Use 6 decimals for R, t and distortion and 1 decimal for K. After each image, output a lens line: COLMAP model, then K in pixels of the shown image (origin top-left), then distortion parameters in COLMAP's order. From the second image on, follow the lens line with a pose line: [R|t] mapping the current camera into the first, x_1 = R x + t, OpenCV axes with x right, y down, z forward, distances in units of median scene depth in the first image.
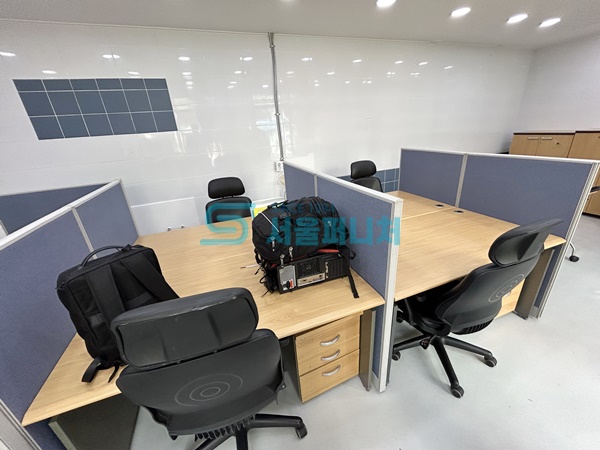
lens RADIAL K [[240.2, 0, 297.9], [0, 240.2, 225.2], [0, 0, 1]] dist [0.000156, -0.000087]
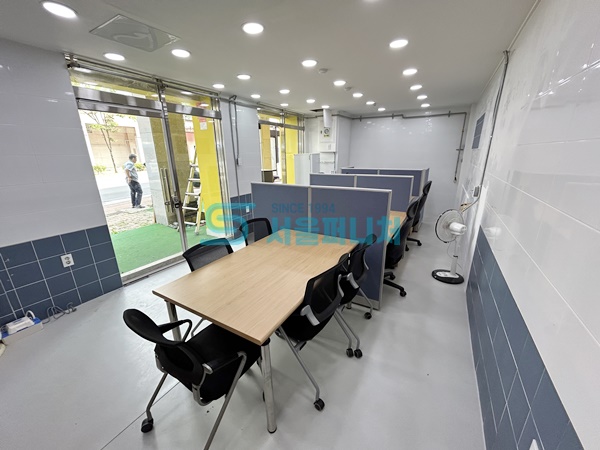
lens RADIAL K [[240.2, 0, 297.9], [0, 240.2, 225.2], [0, 0, 1]] dist [0.000156, -0.000087]
pose [[-0.769427, 0.253547, -0.586256, 1.198378], [-0.180941, 0.793721, 0.580747, -0.650567], [0.612570, 0.552921, -0.564833, 1.379629]]
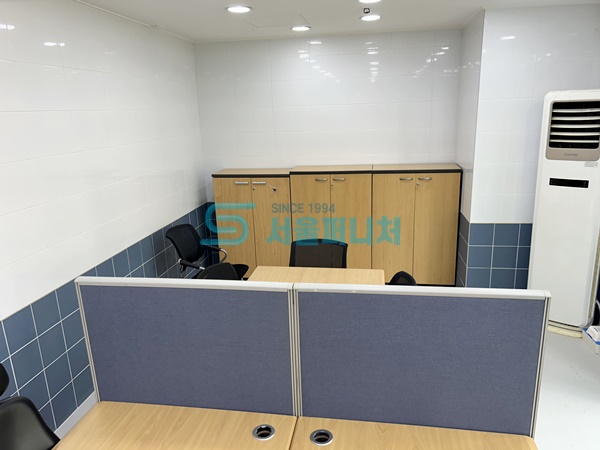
lens RADIAL K [[447.4, 0, 300.0], [0, 447.4, 225.0], [0, 0, 1]] dist [0.046906, -0.000441]
pose [[0.486236, -0.173155, 0.856500, 0.087287], [0.329176, 0.944260, 0.004023, -0.320915], [-0.809455, 0.279983, 0.516132, 0.479799]]
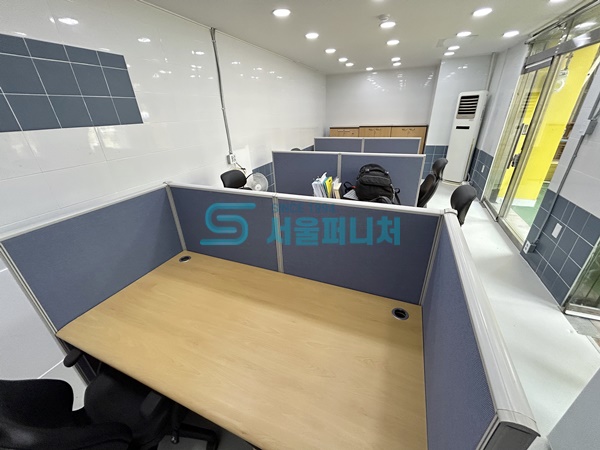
lens RADIAL K [[240.2, 0, 297.9], [0, 240.2, 225.2], [0, 0, 1]] dist [0.000156, -0.000087]
pose [[0.679830, -0.275544, 0.679637, -0.788570], [0.266867, 0.956144, 0.120705, -0.024559], [-0.683090, 0.099314, 0.723550, 0.095977]]
